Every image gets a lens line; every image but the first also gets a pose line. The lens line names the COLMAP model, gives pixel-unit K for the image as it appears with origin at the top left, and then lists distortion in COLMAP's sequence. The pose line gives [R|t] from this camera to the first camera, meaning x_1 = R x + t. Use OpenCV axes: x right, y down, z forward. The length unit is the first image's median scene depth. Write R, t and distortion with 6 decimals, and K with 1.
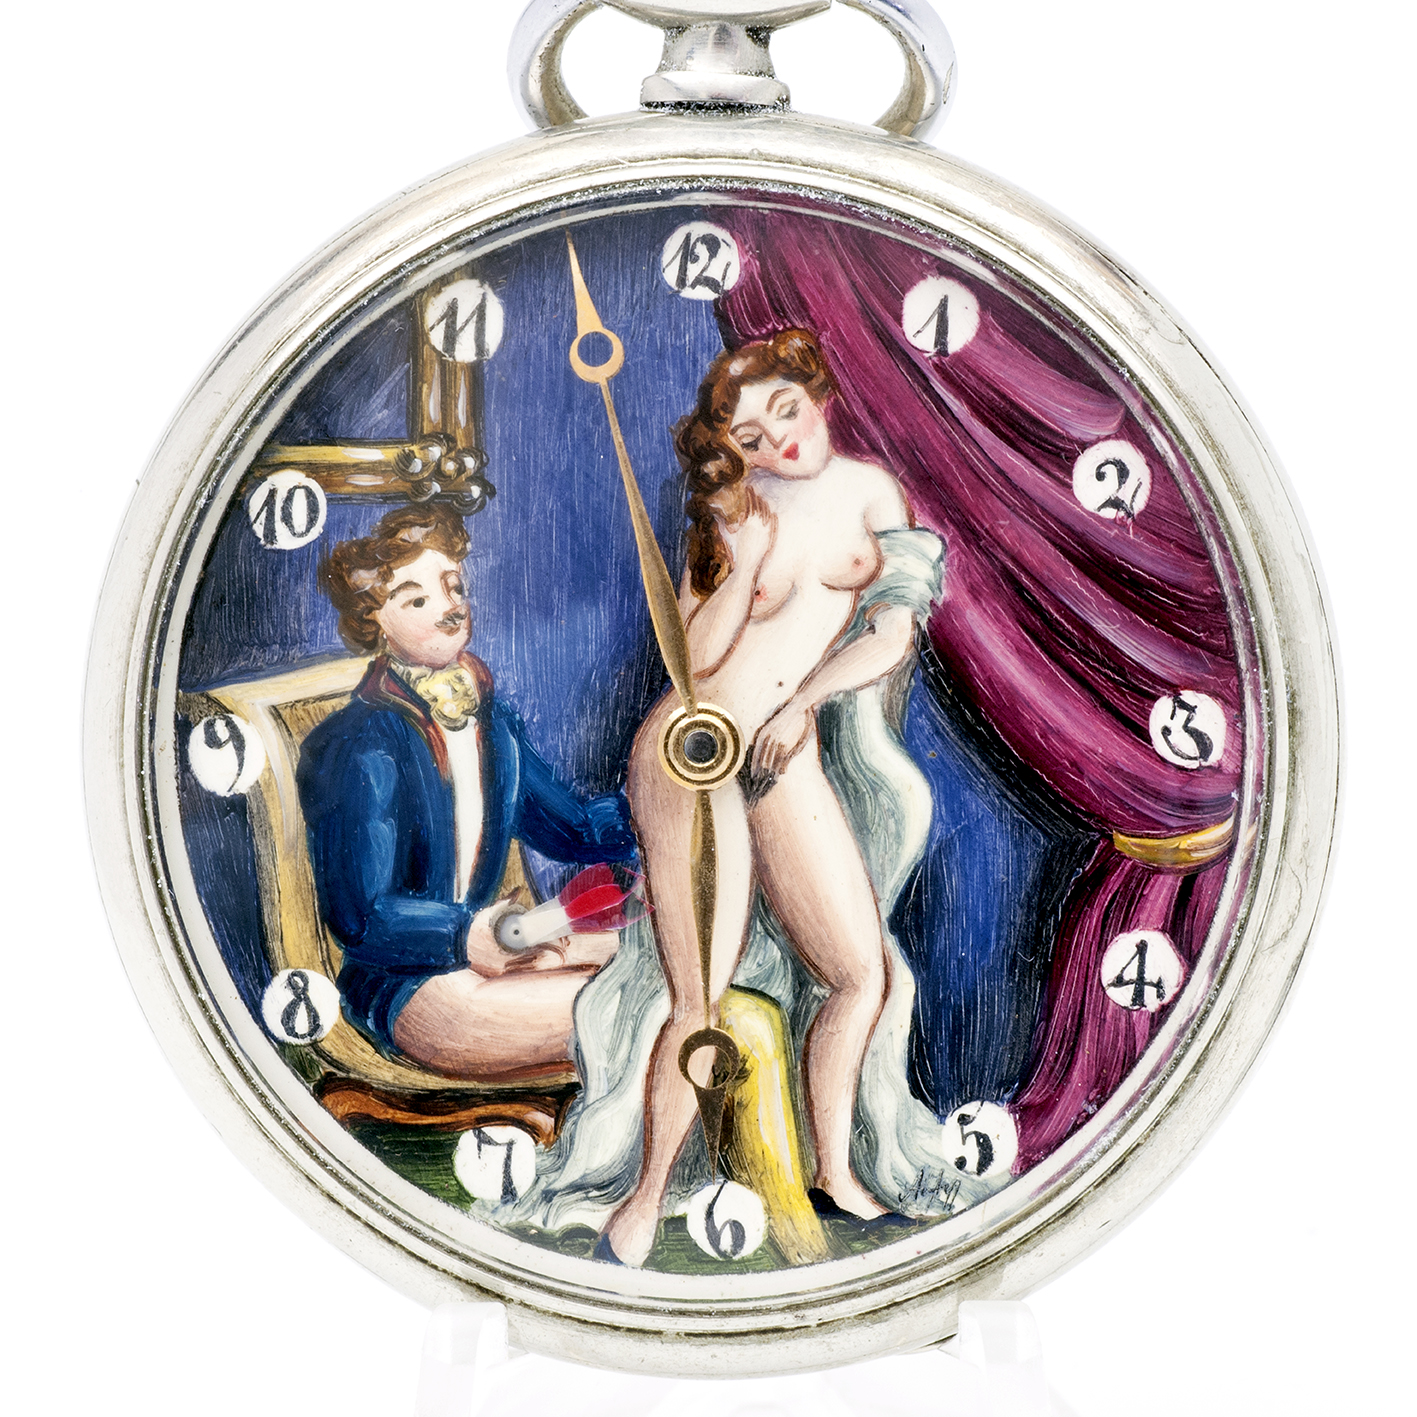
lens RADIAL K [[6868.4, 0, 703.4], [0, 6868.4, 711.2], [0, 0, 1]] dist [0.337652, 0.000000]
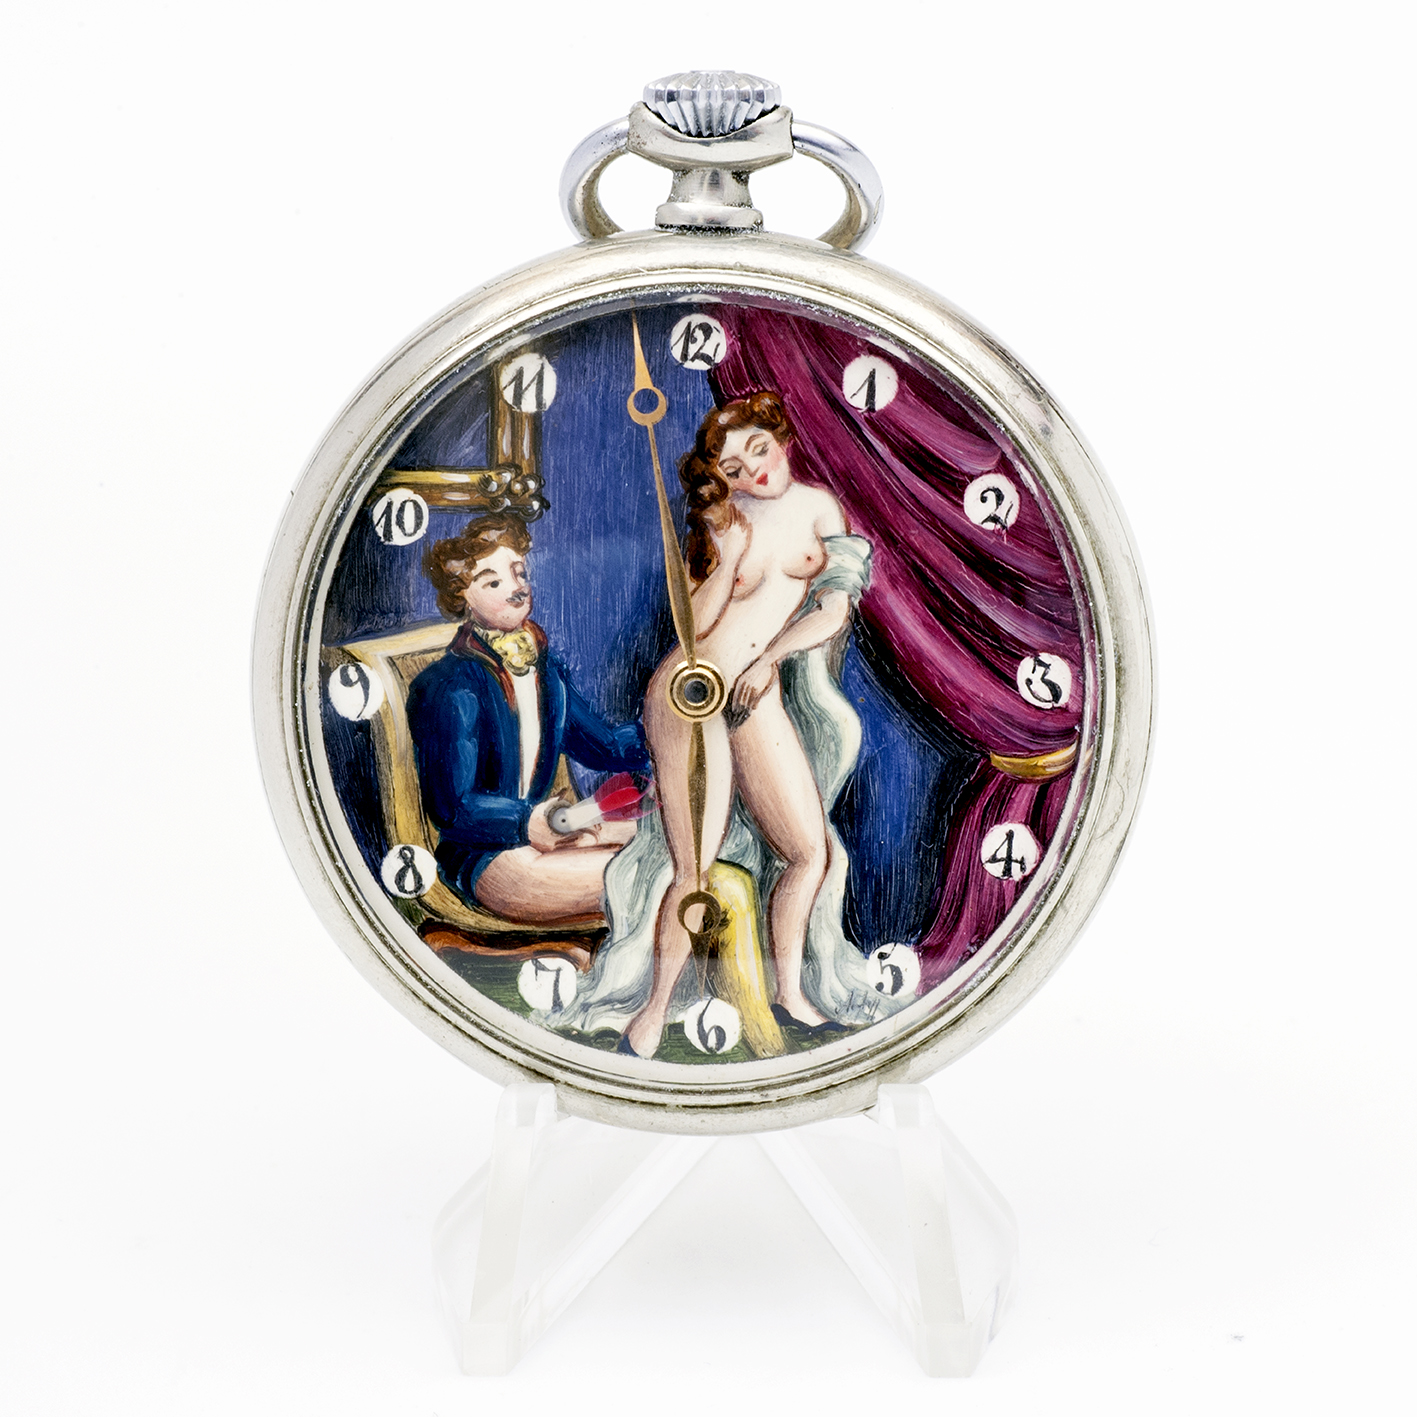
lens RADIAL K [[6868.4, 0, 712.0], [0, 6868.4, 706.7], [0, 0, 1]] dist [0.337652, 0.000000]
pose [[0.999968, 0.005766, 0.005589, -0.004967], [-0.006154, 0.997386, 0.071990, -0.091923], [-0.005159, -0.072022, 0.997390, -0.393190]]
